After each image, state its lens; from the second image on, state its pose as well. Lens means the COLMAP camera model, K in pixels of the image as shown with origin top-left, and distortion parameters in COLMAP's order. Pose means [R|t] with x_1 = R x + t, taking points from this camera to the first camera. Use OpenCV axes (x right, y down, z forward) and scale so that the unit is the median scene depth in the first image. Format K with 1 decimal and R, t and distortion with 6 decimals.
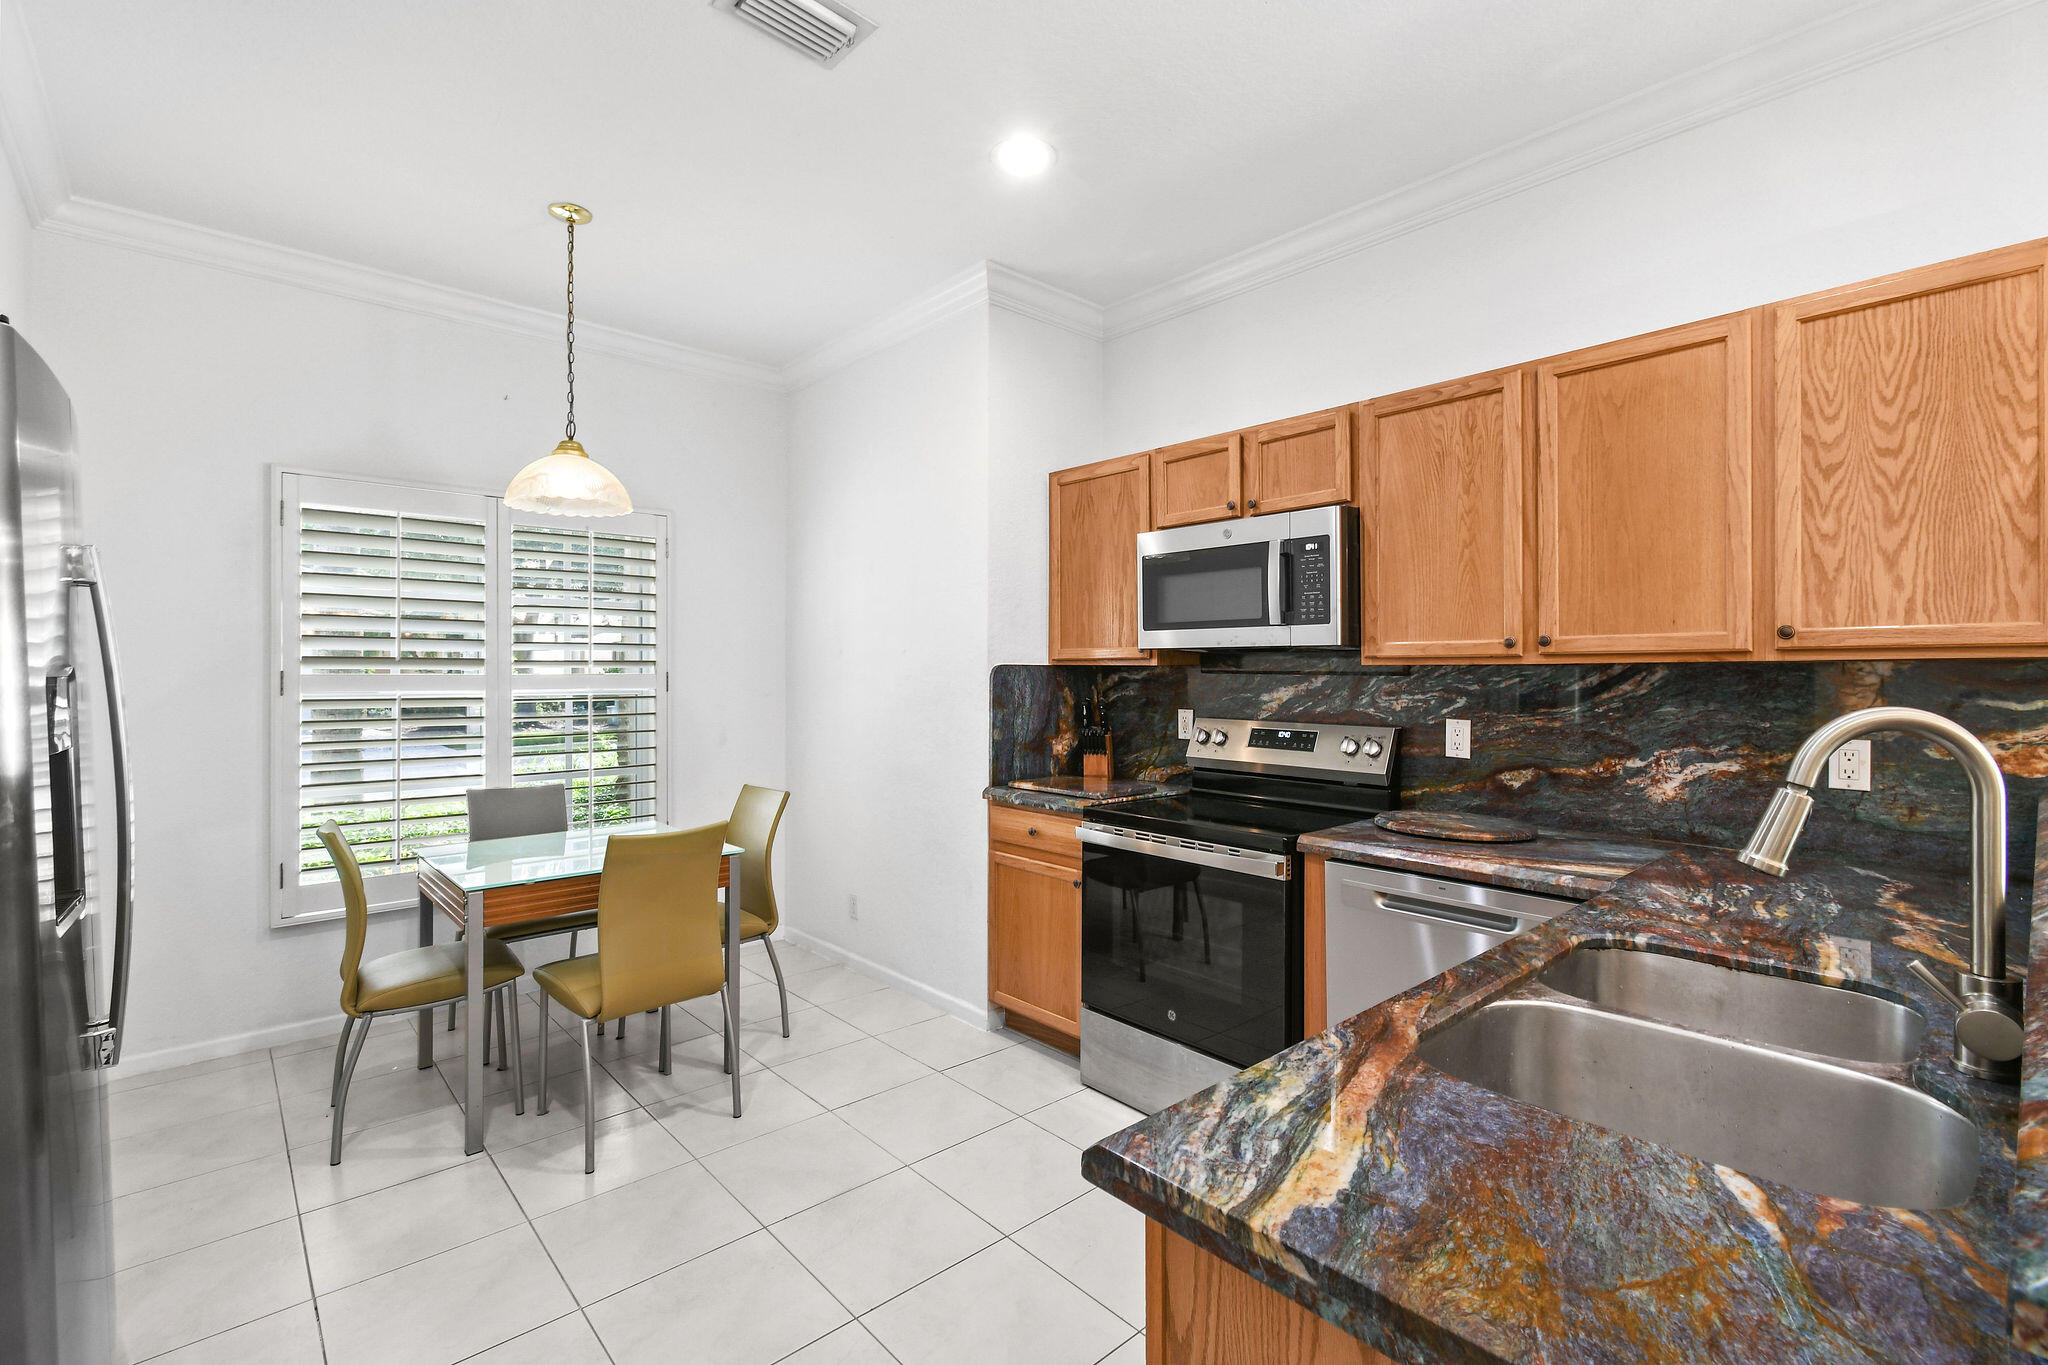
lens RADIAL K [[901.3, 0, 1027.8], [0, 901.3, 670.4], [0, 0, 1]] dist [0.001717, -0.000455]
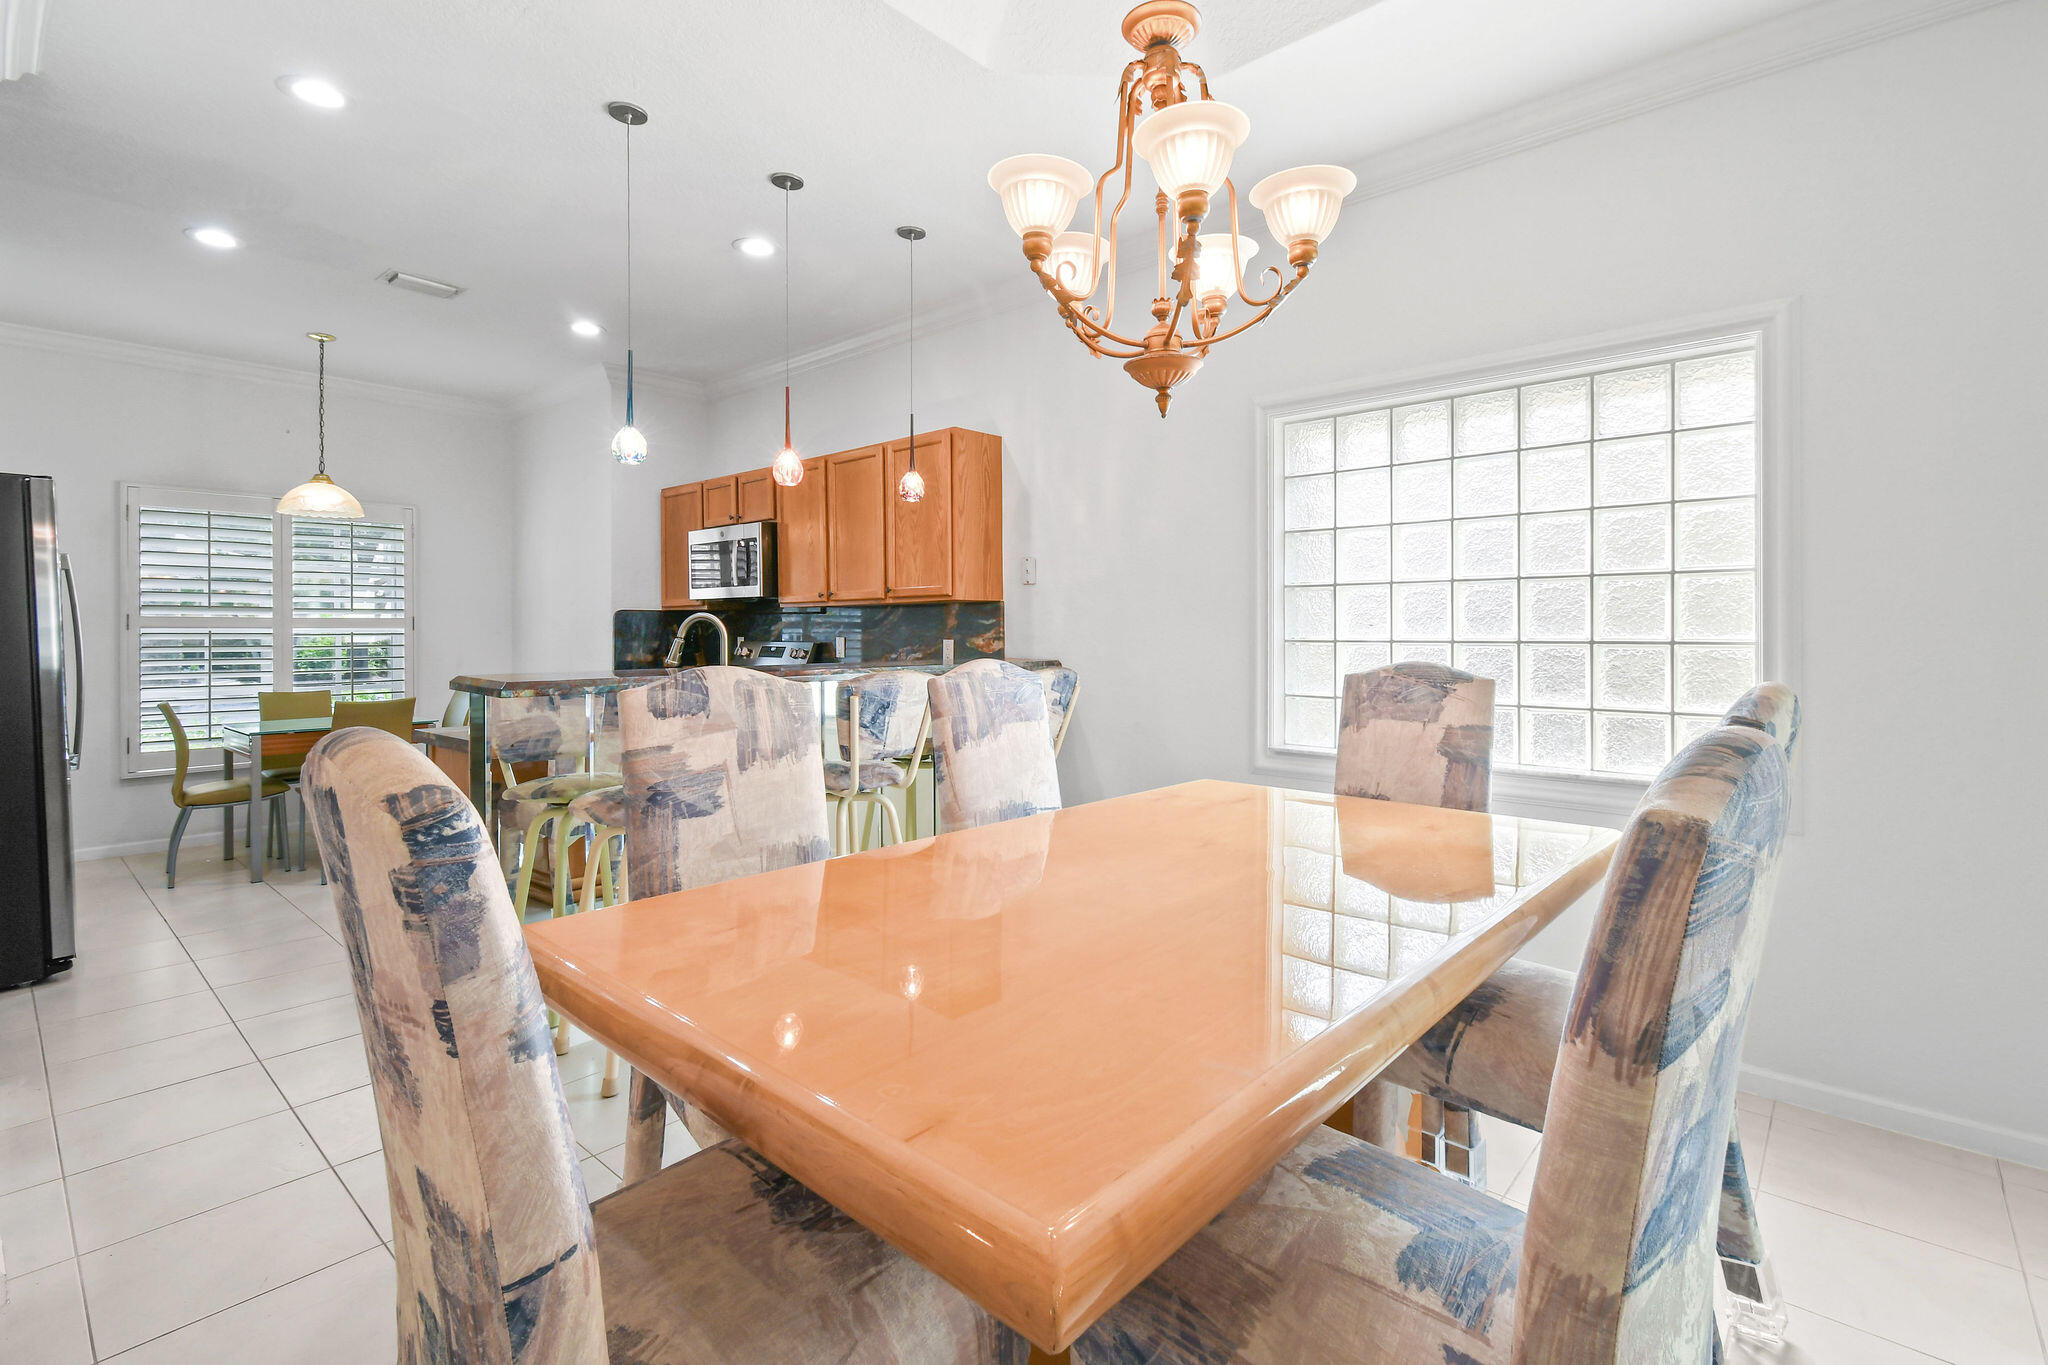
lens RADIAL K [[930.2, 0, 1043.1], [0, 930.2, 628.8], [0, 0, 1]] dist [0.002621, -0.000046]
pose [[0.993016, -0.004788, 0.117879, 0.654305], [0.004614, 0.999988, 0.001752, 0.035911], [-0.117886, -0.001196, 0.993026, -0.925273]]
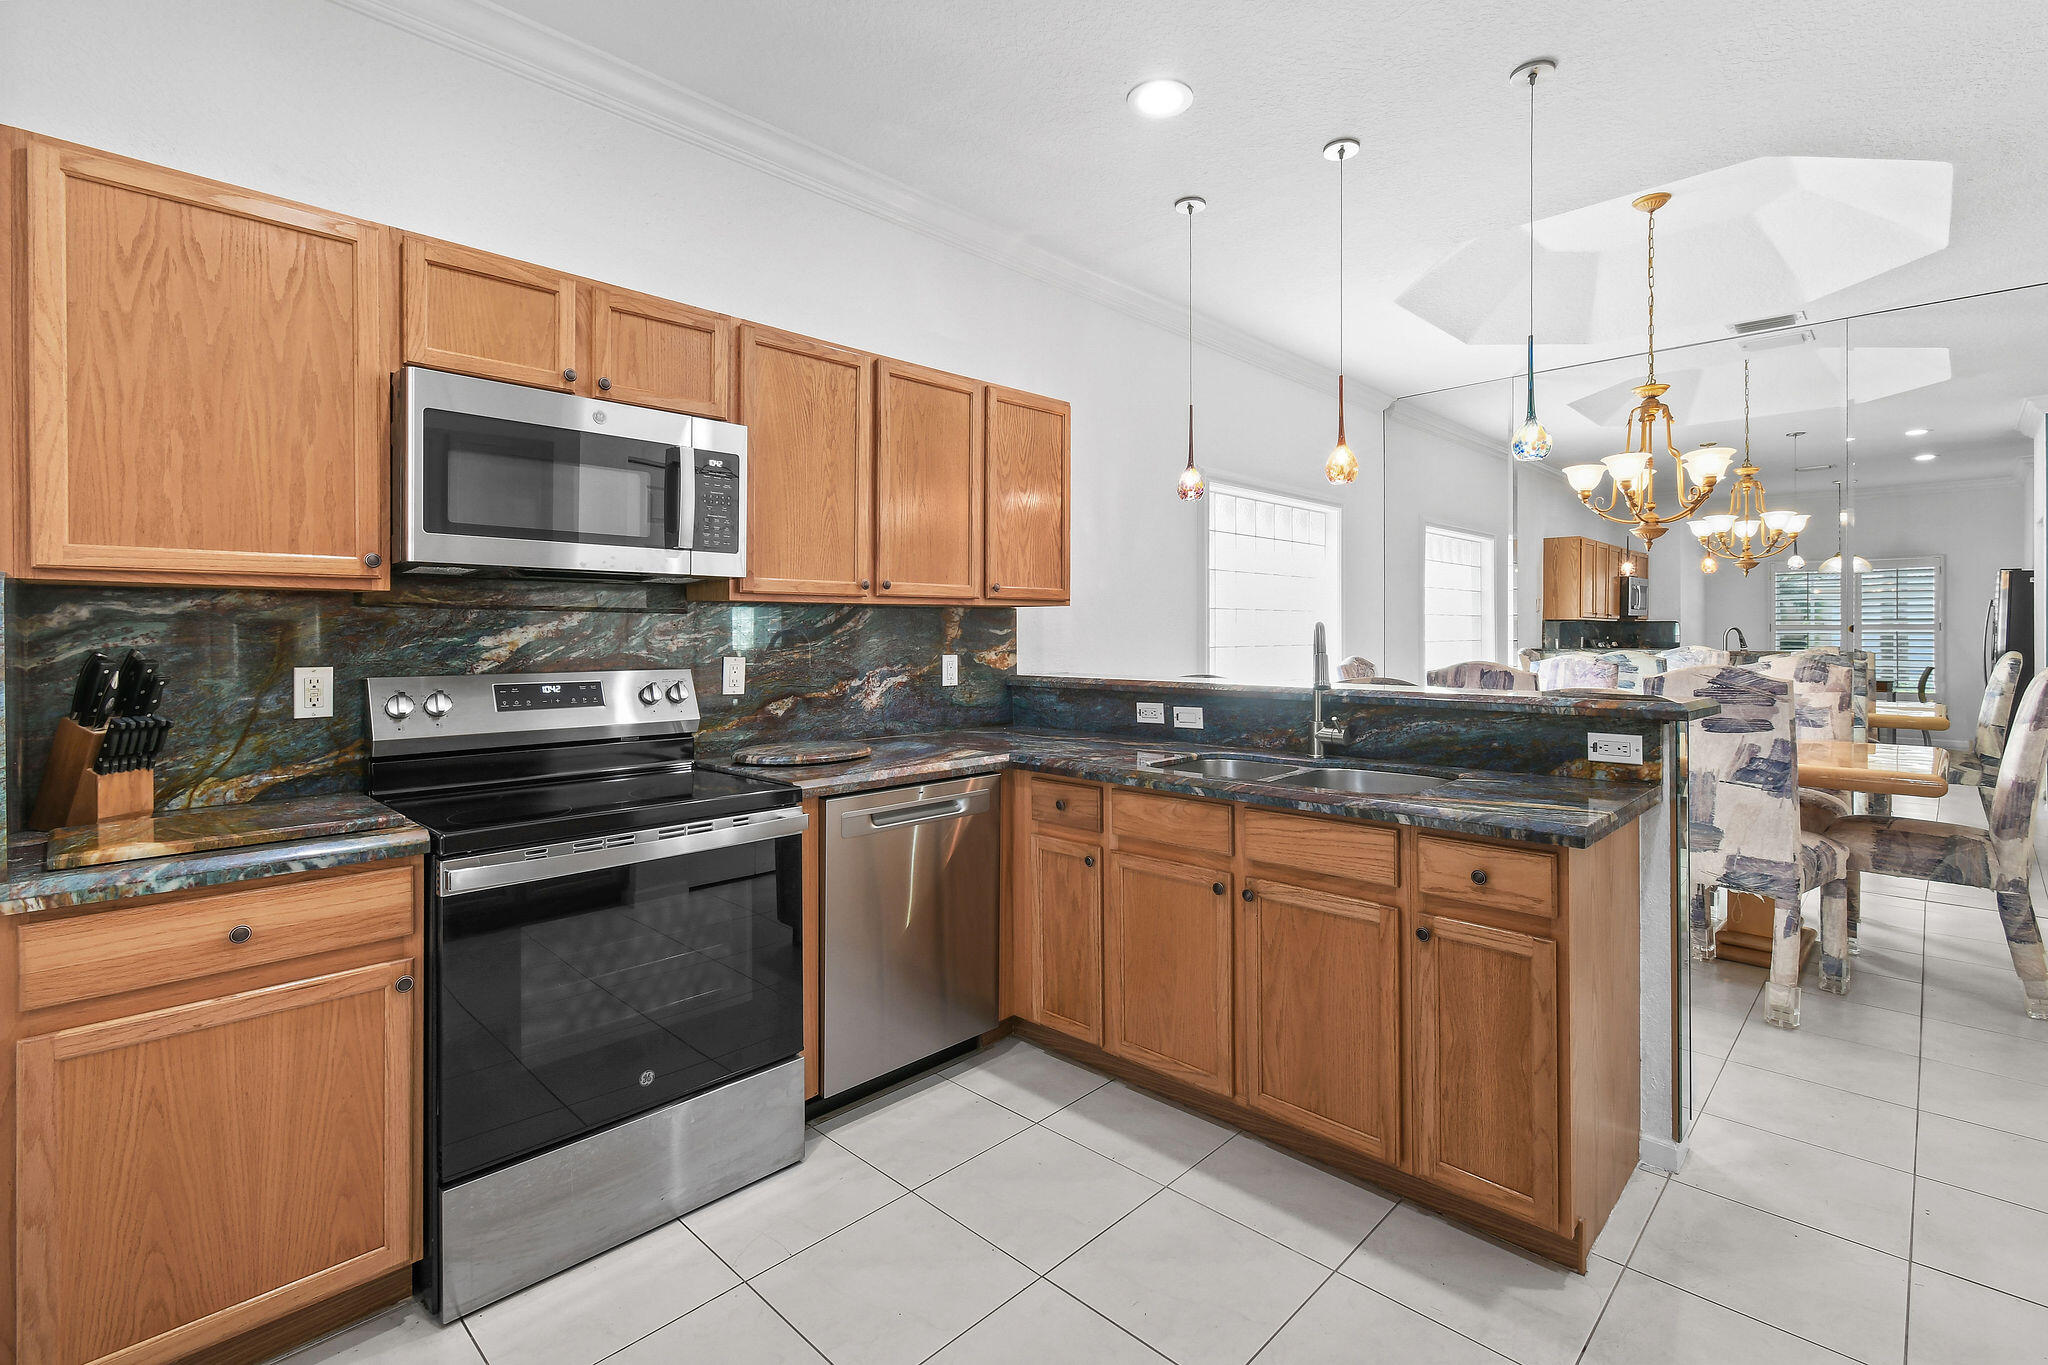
lens RADIAL K [[937.6, 0, 1020.3], [0, 937.6, 630.5], [0, 0, 1]] dist [0.000824, 0.000052]
pose [[-0.059106, -0.000066, 0.998252, -0.588950], [-0.000908, 1.000000, 0.000012, 0.023913], [-0.998251, -0.000906, -0.059106, 0.729067]]
